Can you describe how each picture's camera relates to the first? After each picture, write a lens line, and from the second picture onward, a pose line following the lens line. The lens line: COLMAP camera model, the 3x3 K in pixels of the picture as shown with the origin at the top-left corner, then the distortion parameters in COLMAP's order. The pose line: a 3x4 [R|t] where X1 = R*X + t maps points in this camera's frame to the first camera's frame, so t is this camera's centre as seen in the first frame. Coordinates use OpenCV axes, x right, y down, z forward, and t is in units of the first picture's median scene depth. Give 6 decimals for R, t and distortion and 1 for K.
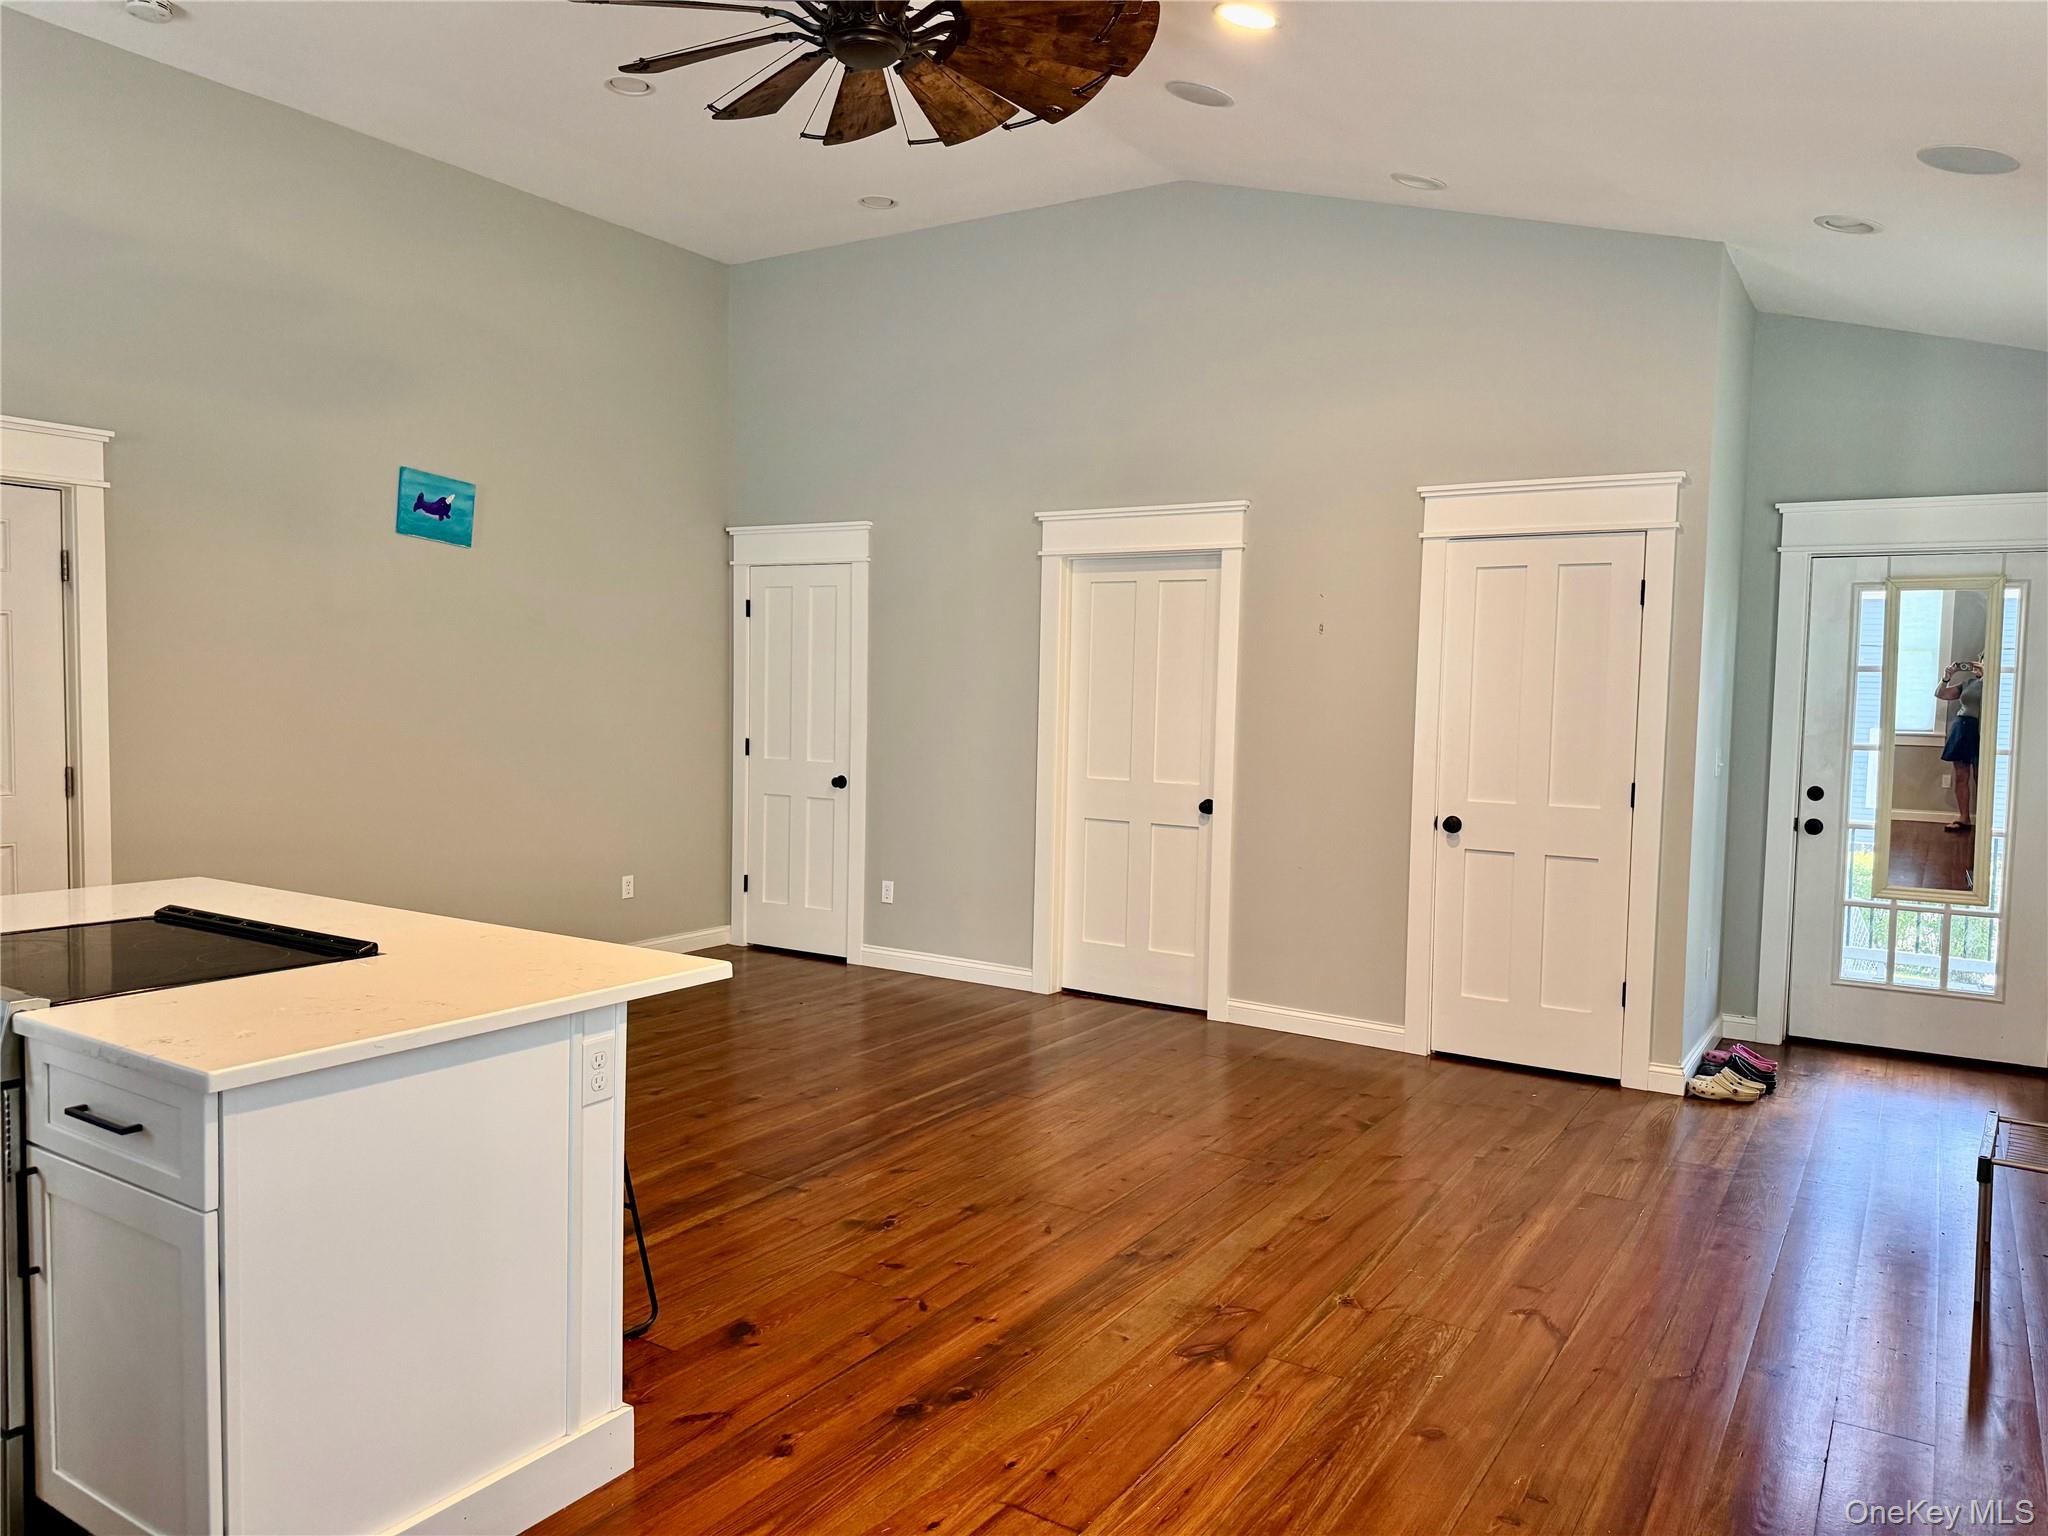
lens RADIAL K [[1436.2, 0, 1020.4], [0, 1436.2, 759.6], [0, 0, 1]] dist [0.026056, -0.028476]
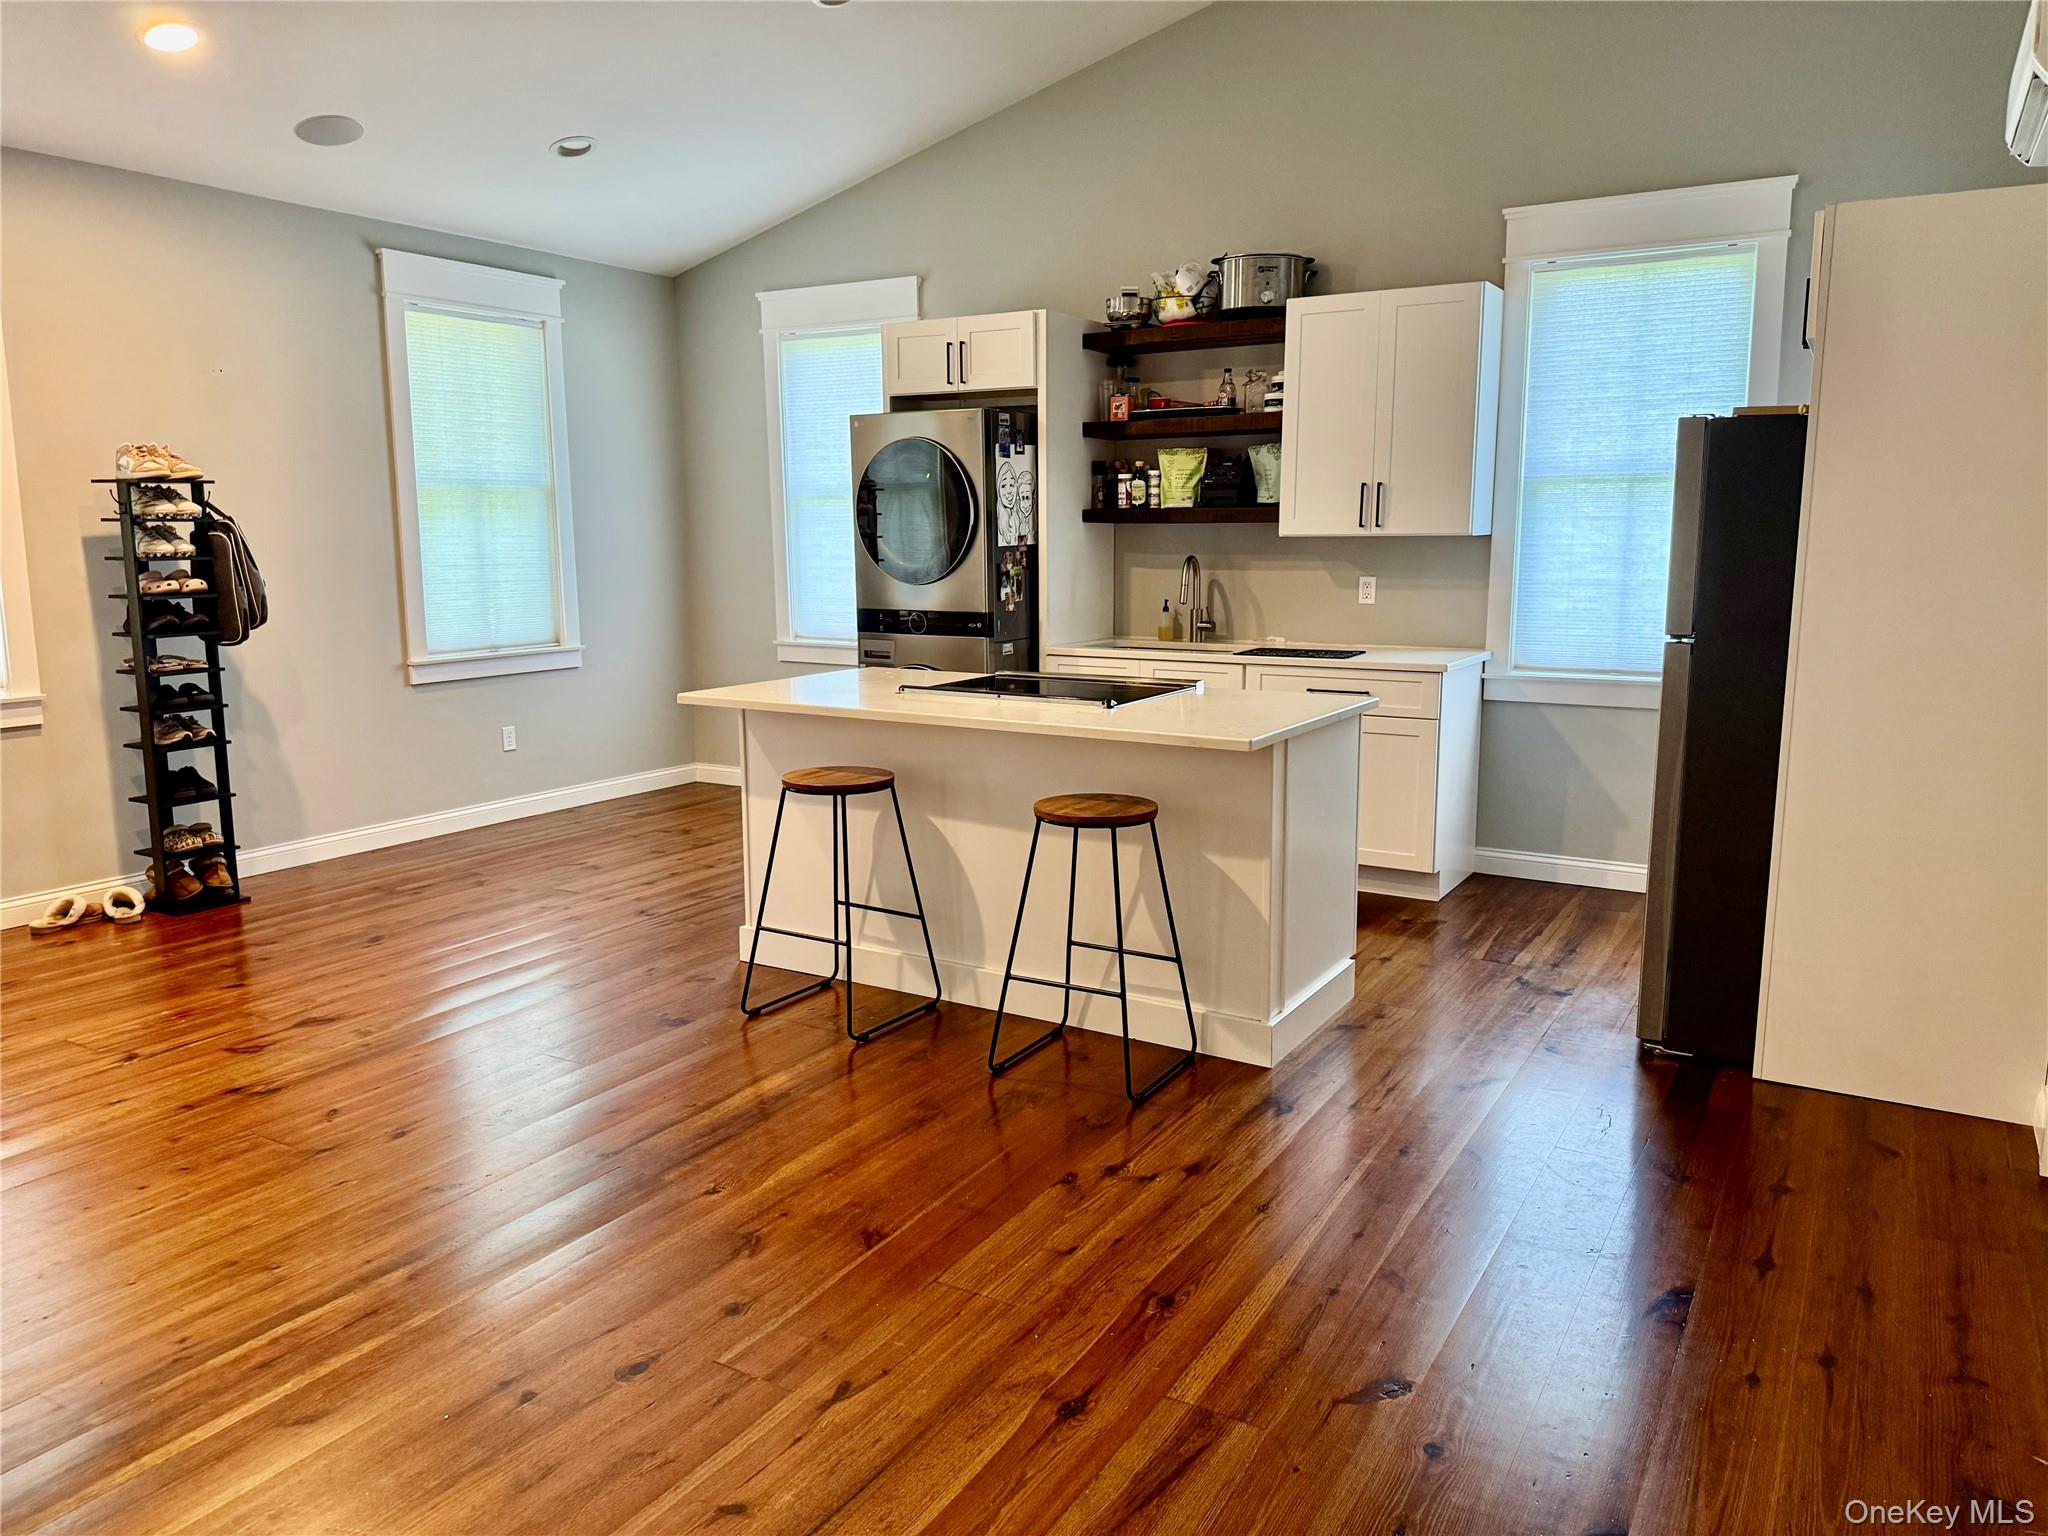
lens RADIAL K [[1436.2, 0, 1028.1], [0, 1436.2, 766.5], [0, 0, 1]] dist [0.026056, -0.028476]
pose [[-0.999514, 0.006440, -0.030510, -0.255879], [-0.000524, 0.974834, 0.222933, -0.064733], [0.031178, 0.222841, -0.974356, 1.173390]]
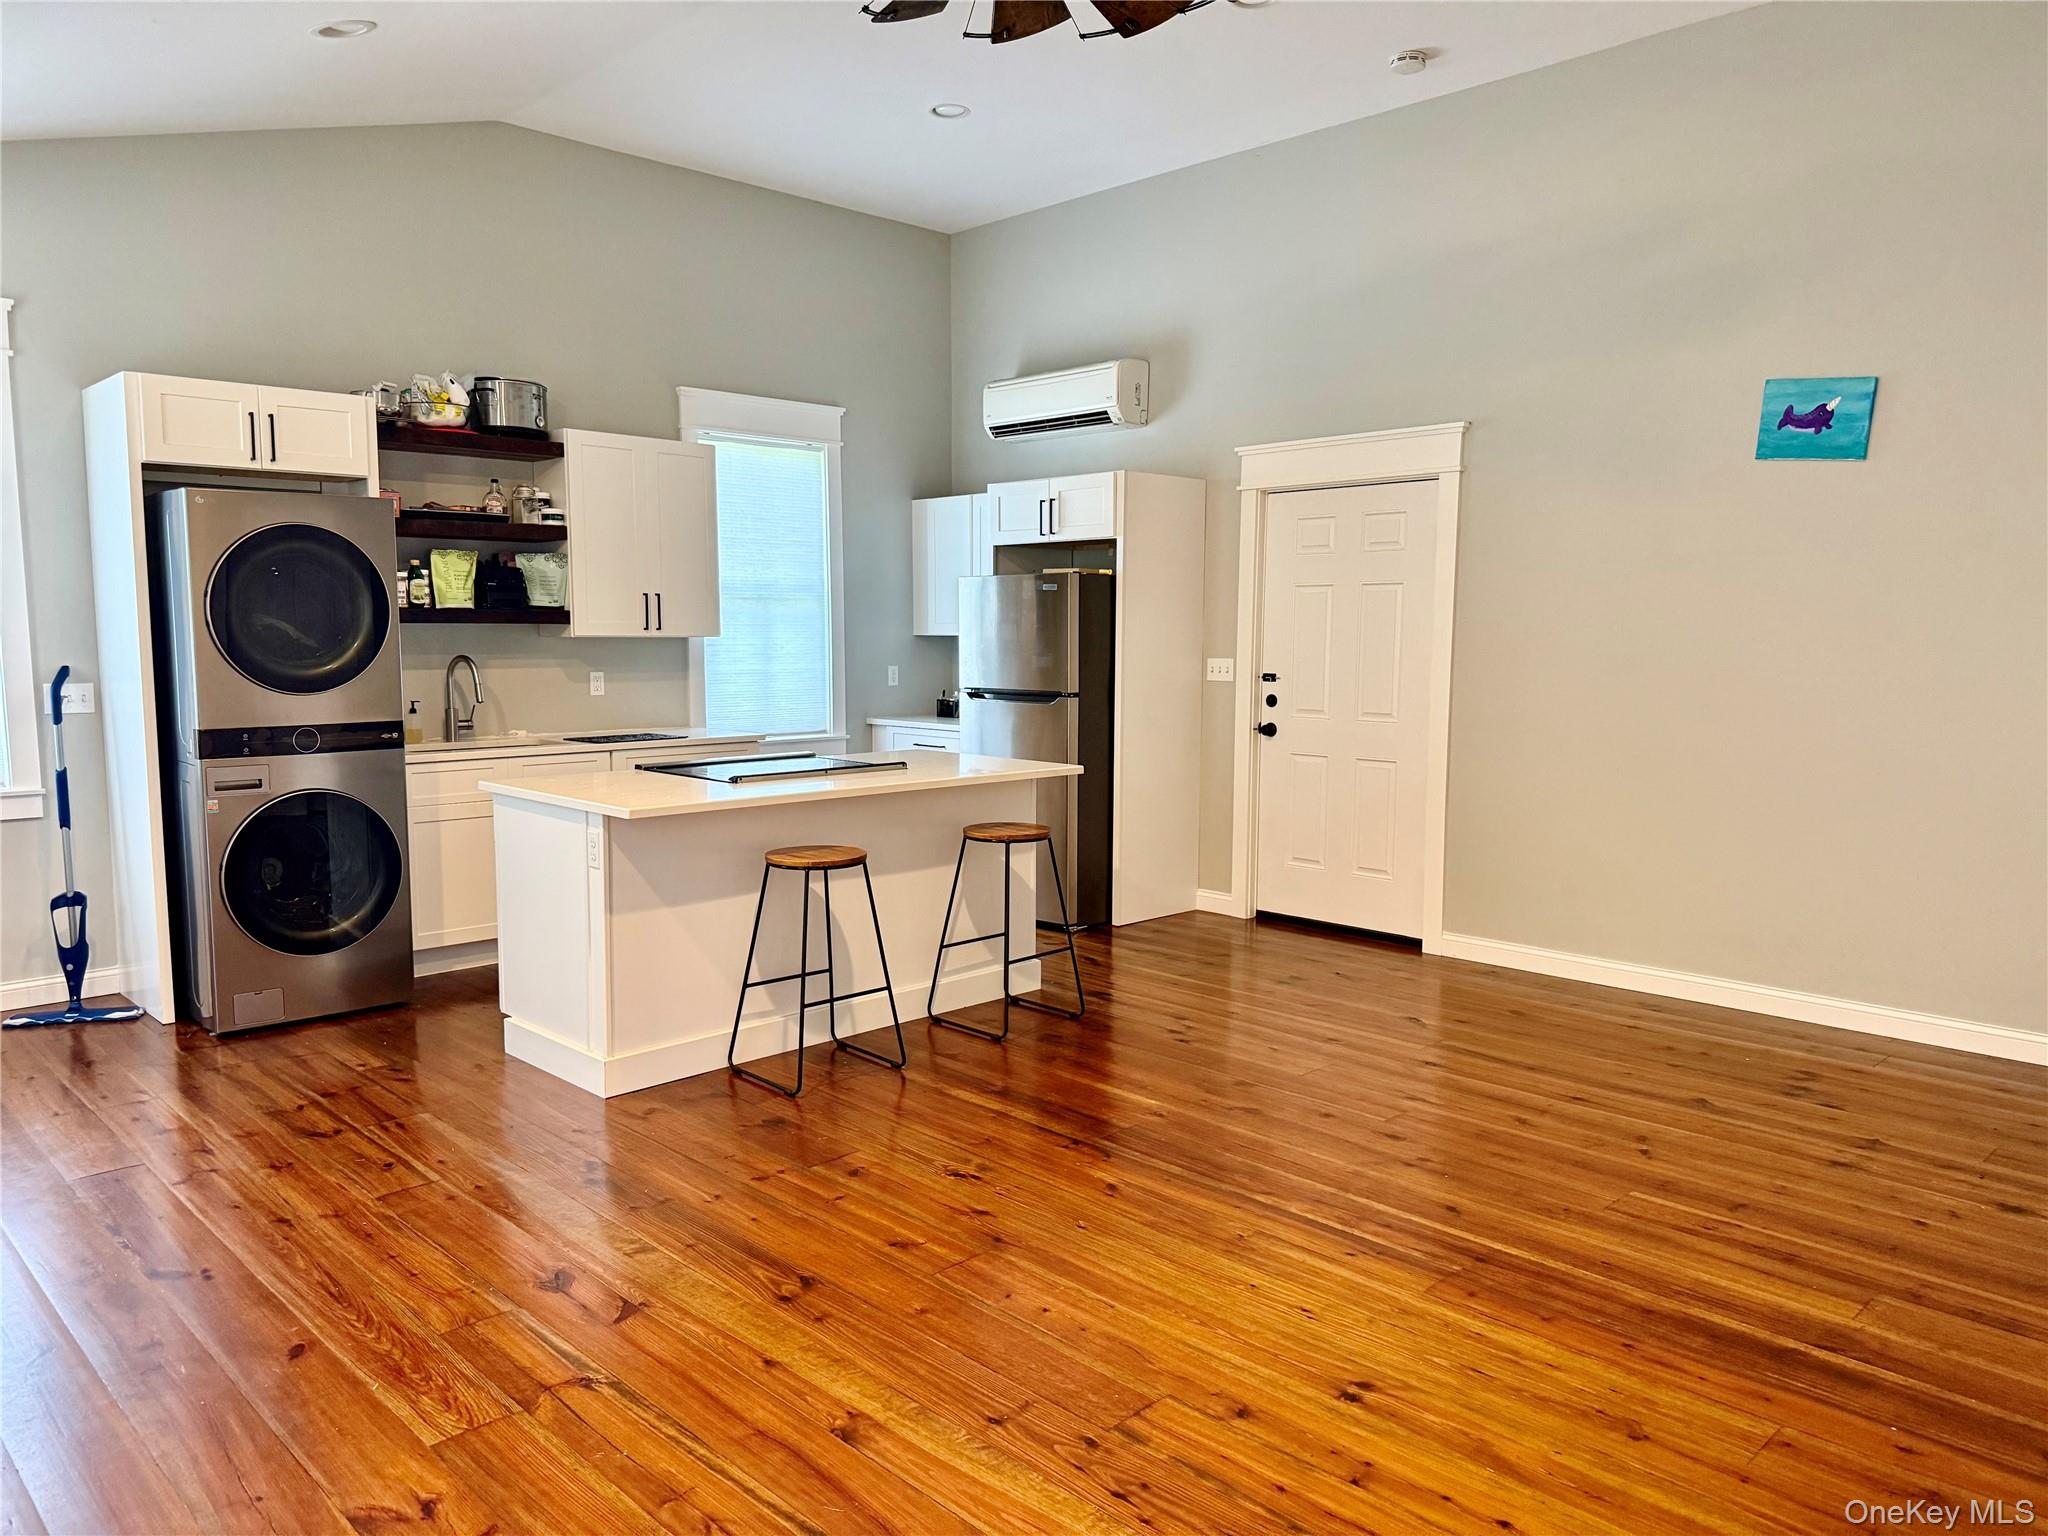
lens RADIAL K [[1436.2, 0, 1030.8], [0, 1436.2, 776.0], [0, 0, 1]] dist [0.026056, -0.028476]
pose [[-0.213038, 0.093073, -0.972601, 0.515587], [-0.062740, 0.992095, 0.108681, -0.035578], [0.975027, 0.084174, -0.205514, 0.768334]]
